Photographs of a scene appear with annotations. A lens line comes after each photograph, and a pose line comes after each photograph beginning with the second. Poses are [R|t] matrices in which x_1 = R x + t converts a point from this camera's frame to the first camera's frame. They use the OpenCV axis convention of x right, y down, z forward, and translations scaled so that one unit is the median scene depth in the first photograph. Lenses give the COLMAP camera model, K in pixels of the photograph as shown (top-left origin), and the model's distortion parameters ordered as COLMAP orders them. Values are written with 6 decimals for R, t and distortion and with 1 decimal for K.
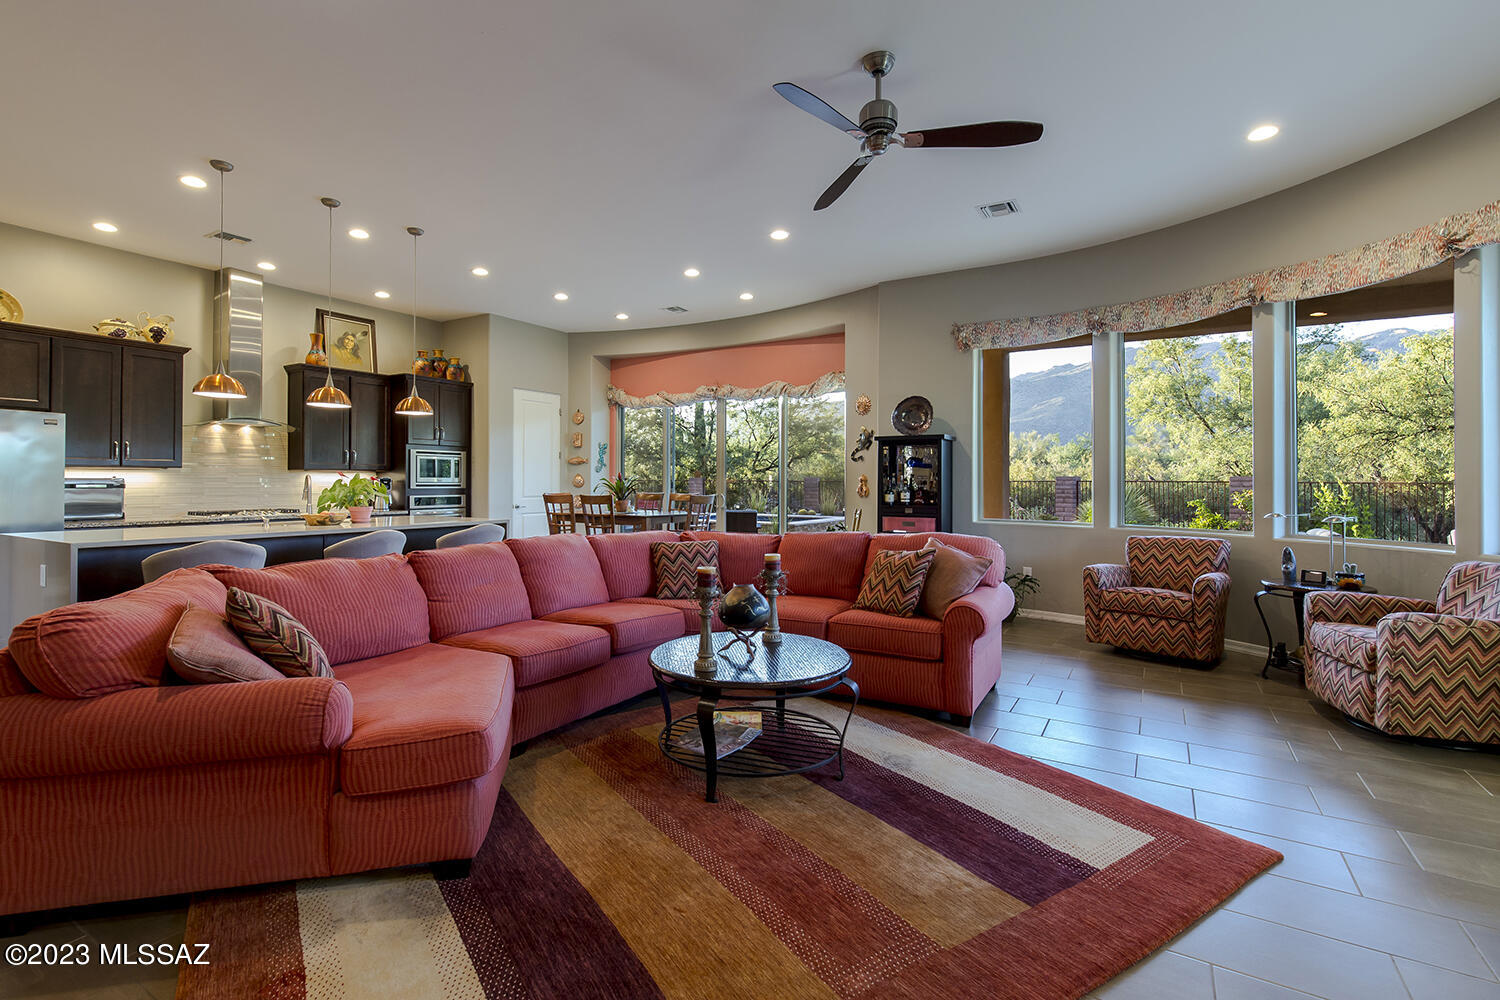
lens RADIAL K [[695.5, 0, 730.3], [0, 695.5, 475.7], [0, 0, 1]] dist [0.001198, 0.000152]
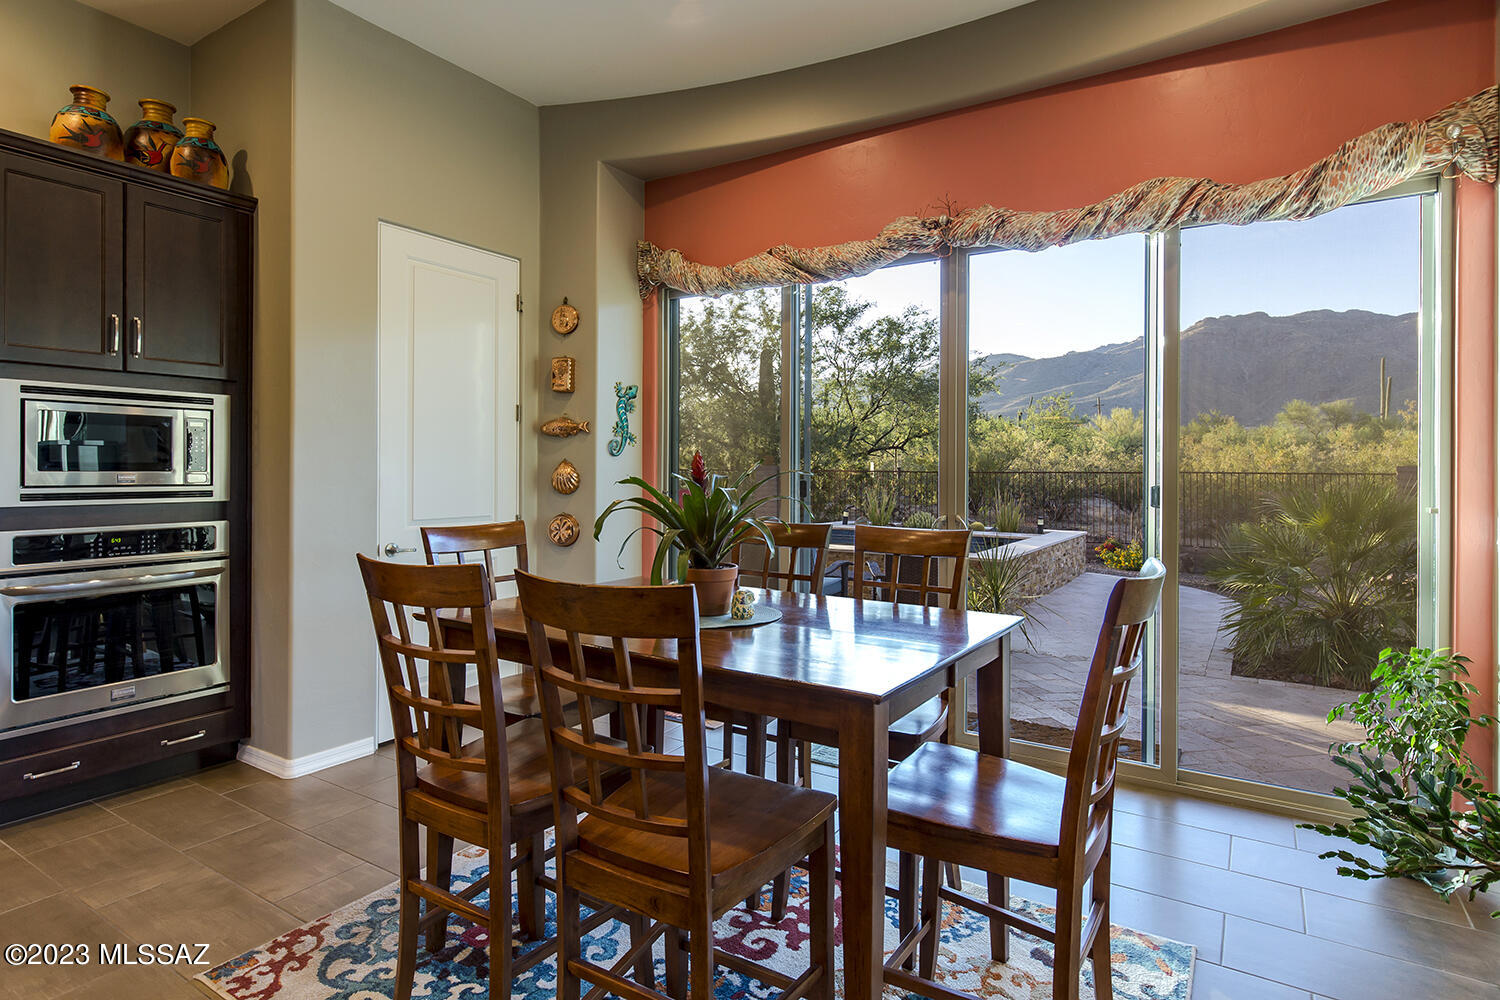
lens RADIAL K [[796.4, 0, 755.6], [0, 796.4, 467.0], [0, 0, 1]] dist [0.000604, -0.001116]
pose [[0.999915, 0.002156, -0.012881, -0.132947], [-0.002071, 0.999976, 0.006589, -0.002281], [0.012895, -0.006562, 0.999895, 0.699864]]
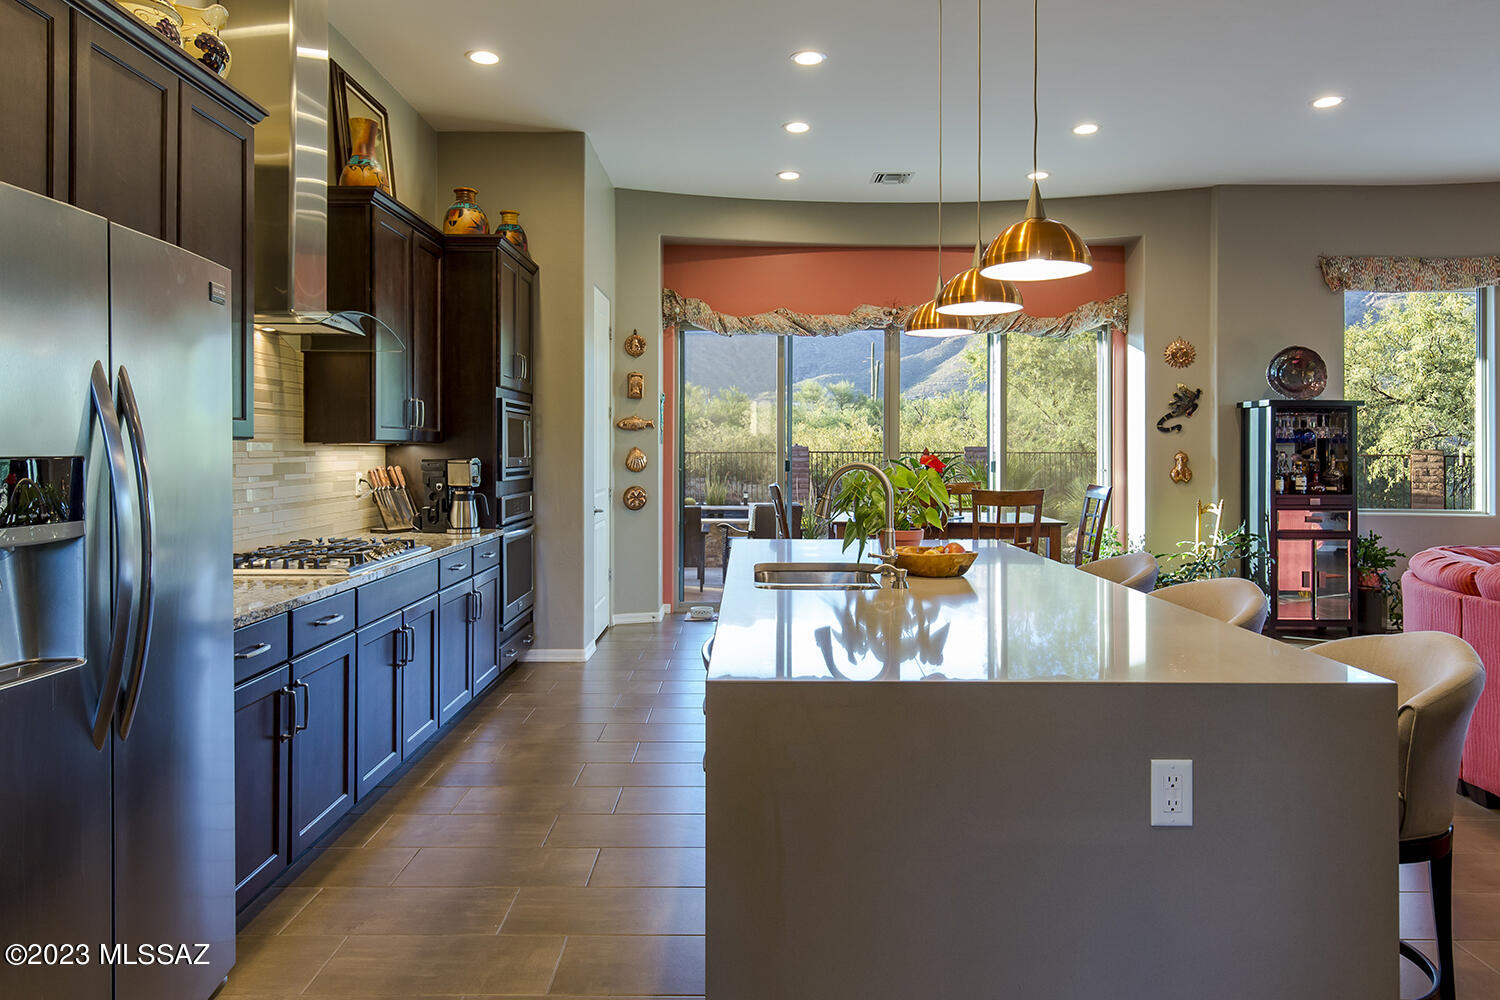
lens RADIAL K [[994.3, 0, 748.4], [0, 994.3, 447.1], [0, 0, 1]] dist [-0.003742, -0.001052]
pose [[0.853098, 0.000587, 0.521750, -0.708799], [-0.004528, 0.999970, 0.006280, -0.010024], [-0.521731, -0.007720, 0.853075, 0.361062]]
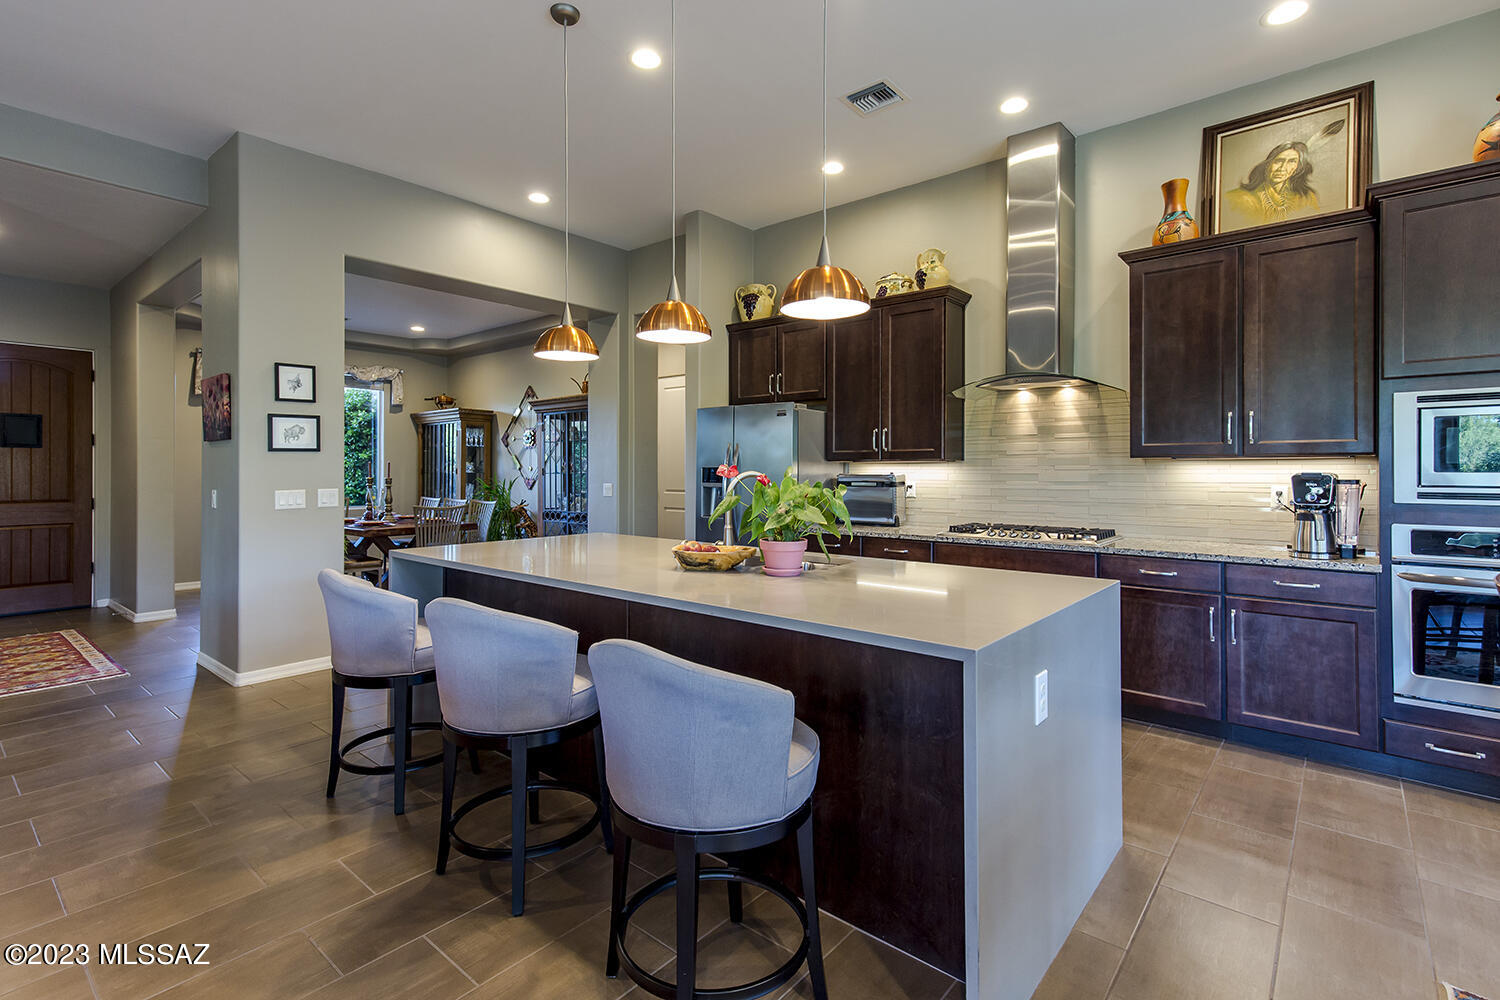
lens RADIAL K [[699.6, 0, 745.6], [0, 699.6, 468.6], [0, 0, 1]] dist [0.017936, -0.000049]
pose [[-0.154234, -0.005187, -0.988021, -0.053521], [0.008352, 0.999944, -0.006553, 0.000427], [0.987999, -0.009263, -0.154182, 0.773682]]
